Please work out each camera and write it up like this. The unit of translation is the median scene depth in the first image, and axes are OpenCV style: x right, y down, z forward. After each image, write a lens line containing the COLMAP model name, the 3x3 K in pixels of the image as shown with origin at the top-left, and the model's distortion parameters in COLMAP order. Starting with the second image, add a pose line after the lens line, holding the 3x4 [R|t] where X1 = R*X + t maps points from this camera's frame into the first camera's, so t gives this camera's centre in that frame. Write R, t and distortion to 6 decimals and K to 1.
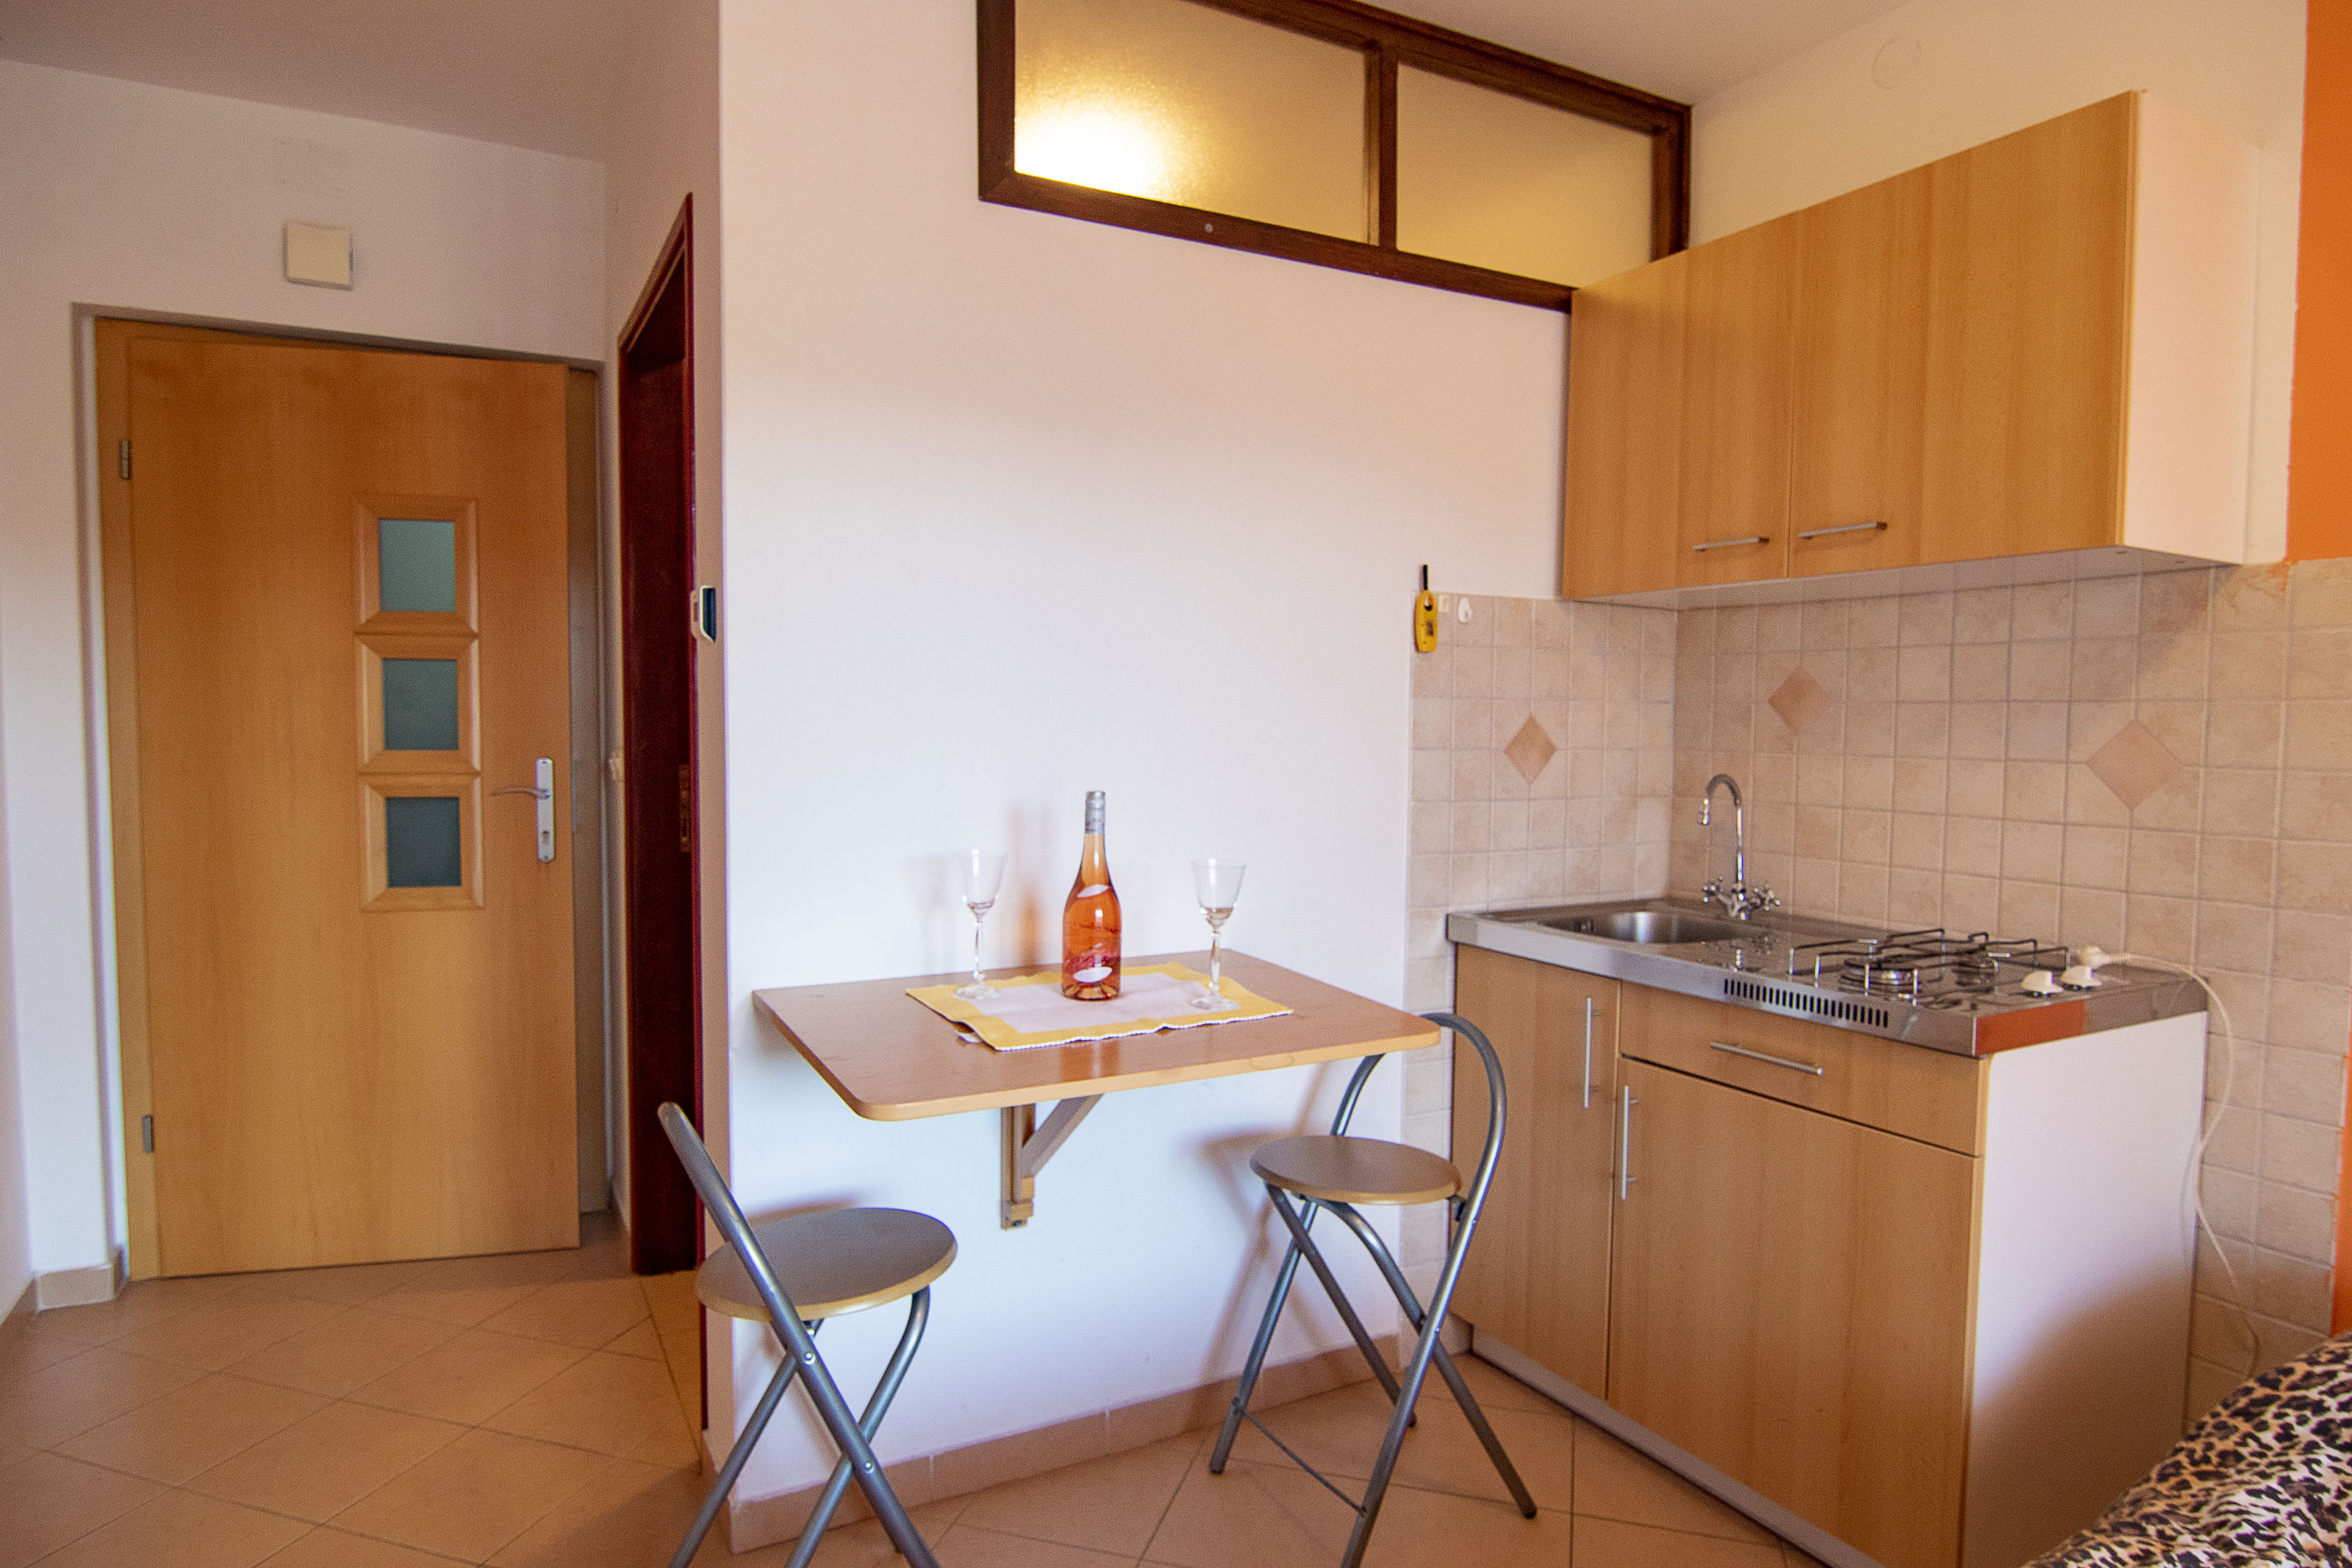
lens RADIAL K [[1331.8, 0, 1177.1], [0, 1331.8, 789.5], [0, 0, 1]] dist [-0.013422, -0.006774]
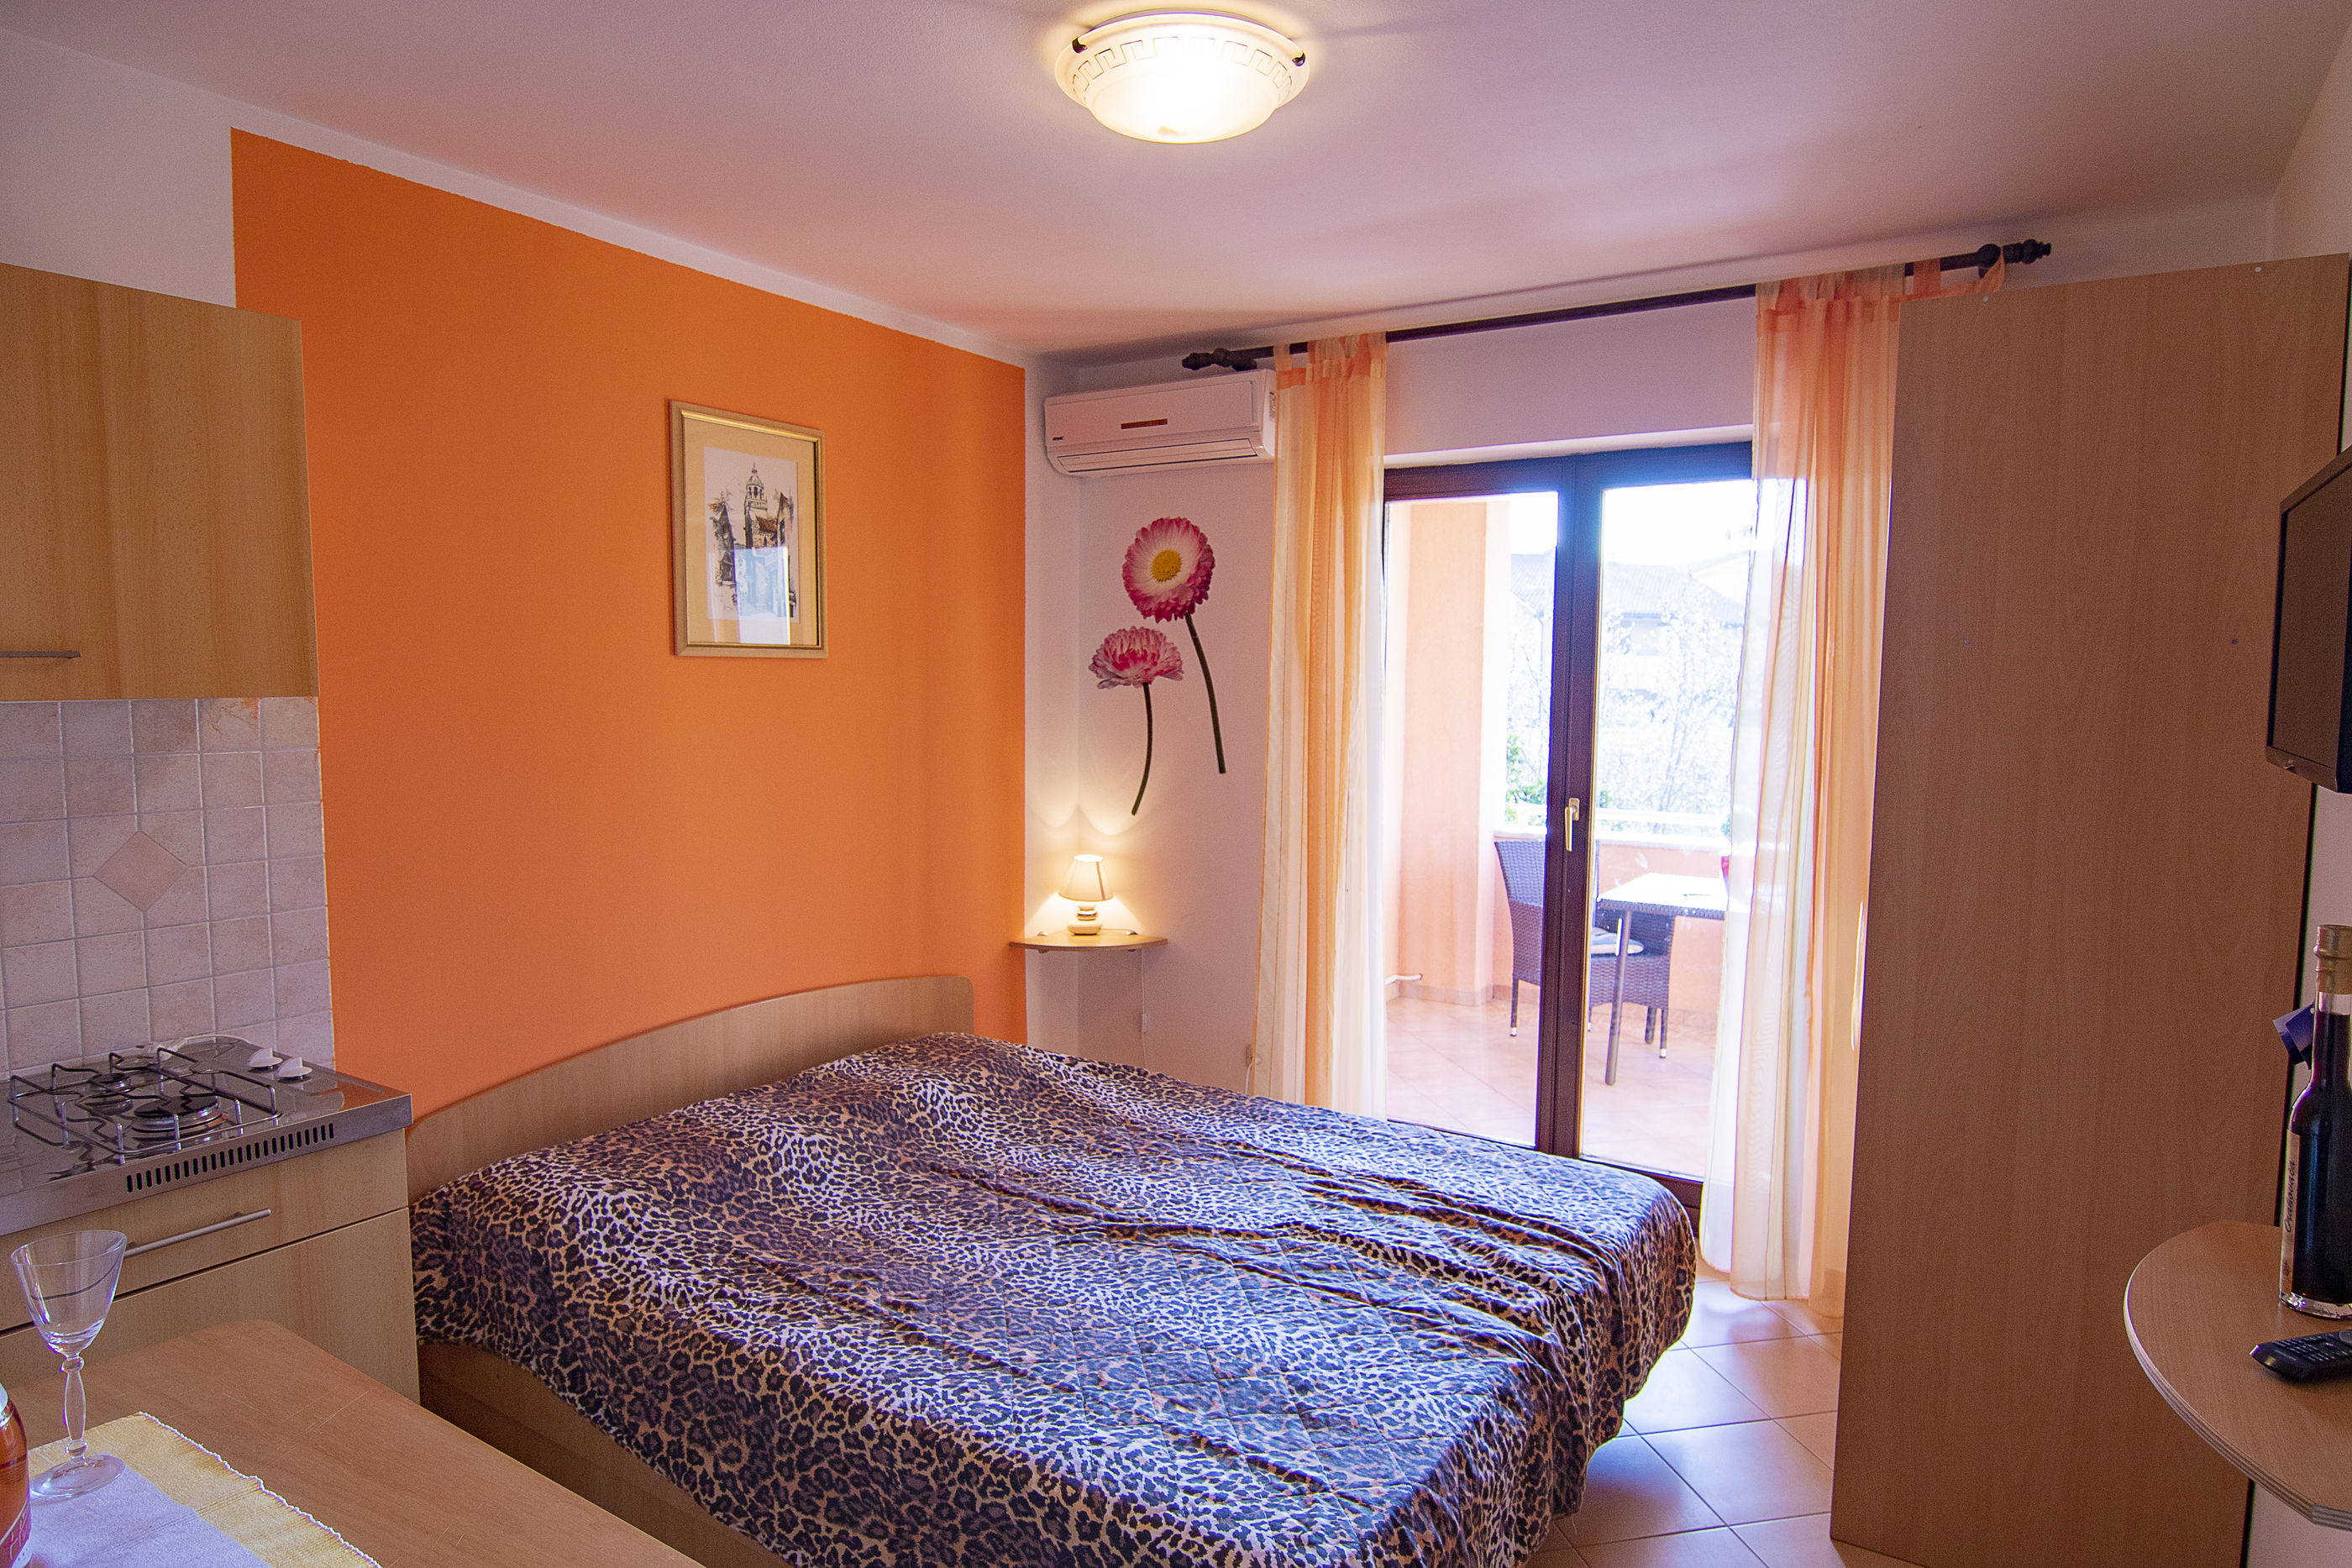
lens RADIAL K [[1331.8, 0, 1178.1], [0, 1331.8, 777.7], [0, 0, 1]] dist [-0.013422, -0.006774]
pose [[-0.471255, -0.073491, 0.878930, -0.647547], [0.045175, 0.993203, 0.107267, -0.177862], [-0.880840, 0.090256, -0.464732, 0.757822]]
